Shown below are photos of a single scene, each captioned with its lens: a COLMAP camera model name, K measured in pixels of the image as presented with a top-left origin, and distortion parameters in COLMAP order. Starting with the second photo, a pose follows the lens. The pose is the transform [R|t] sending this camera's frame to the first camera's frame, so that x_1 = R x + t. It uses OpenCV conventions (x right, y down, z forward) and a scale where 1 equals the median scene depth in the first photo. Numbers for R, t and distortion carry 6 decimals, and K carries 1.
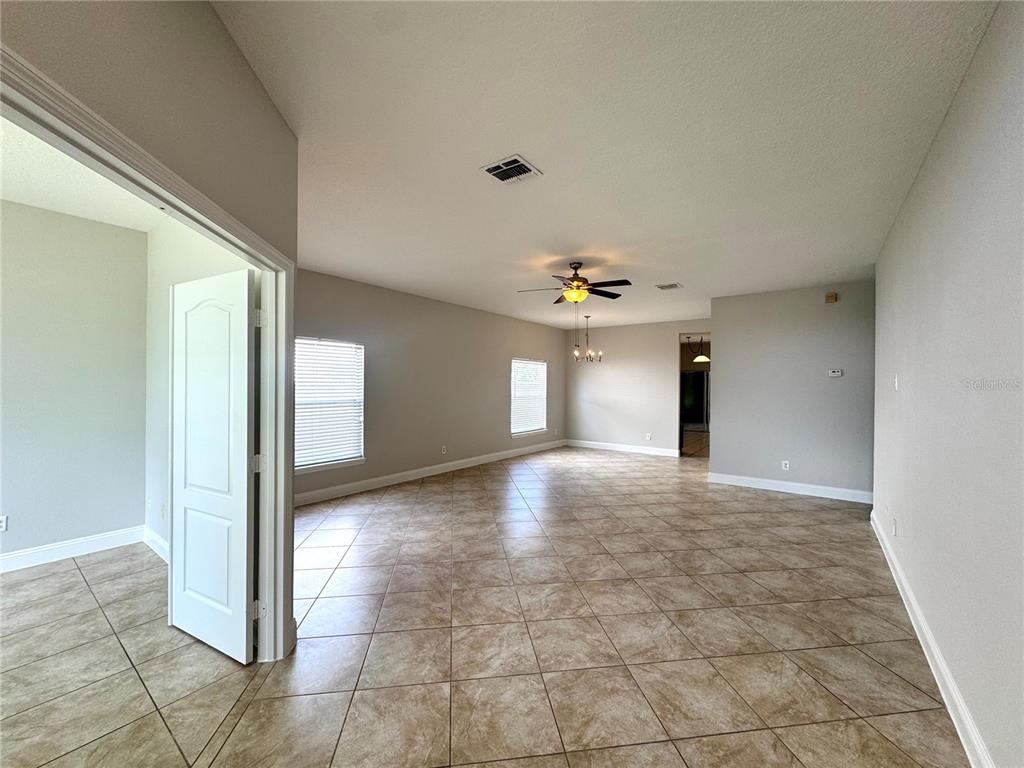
lens RADIAL K [[411.5, 0, 515.9], [0, 411.5, 383.6], [0, 0, 1]] dist [-0.001995, -0.000248]
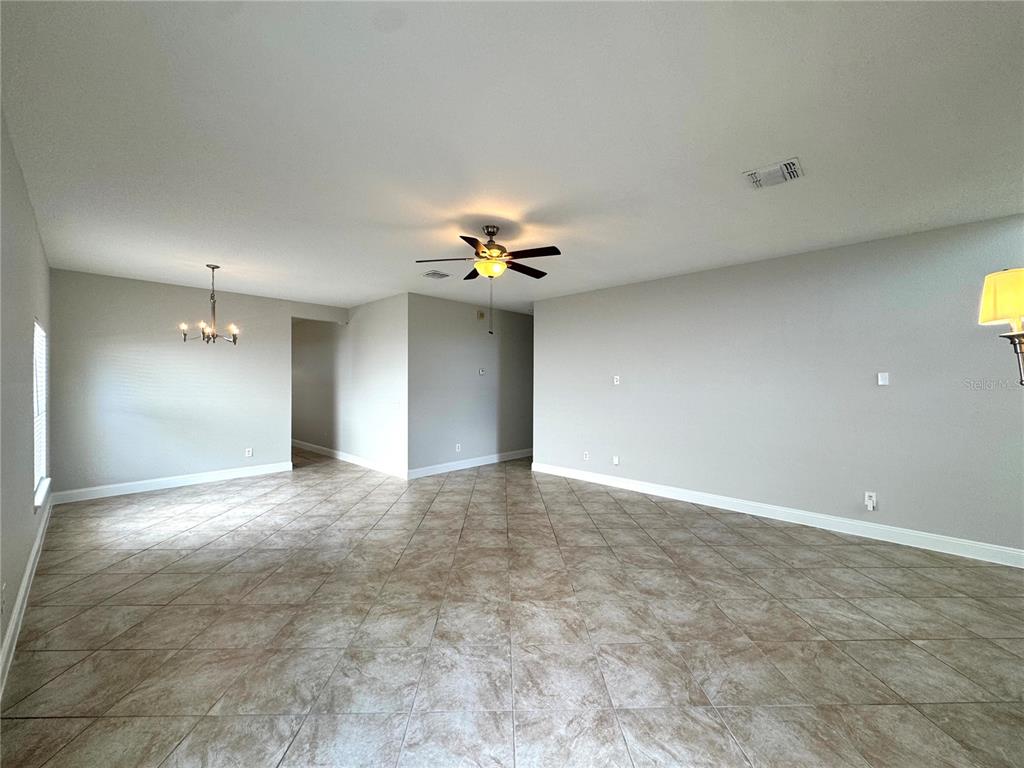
lens RADIAL K [[411.5, 0, 515.9], [0, 411.5, 383.6], [0, 0, 1]] dist [-0.001995, -0.000248]
pose [[0.114988, -0.010467, 0.993312, -0.848842], [-0.002284, 0.999939, 0.010802, 0.002220], [-0.993364, -0.003511, 0.114957, 1.177923]]
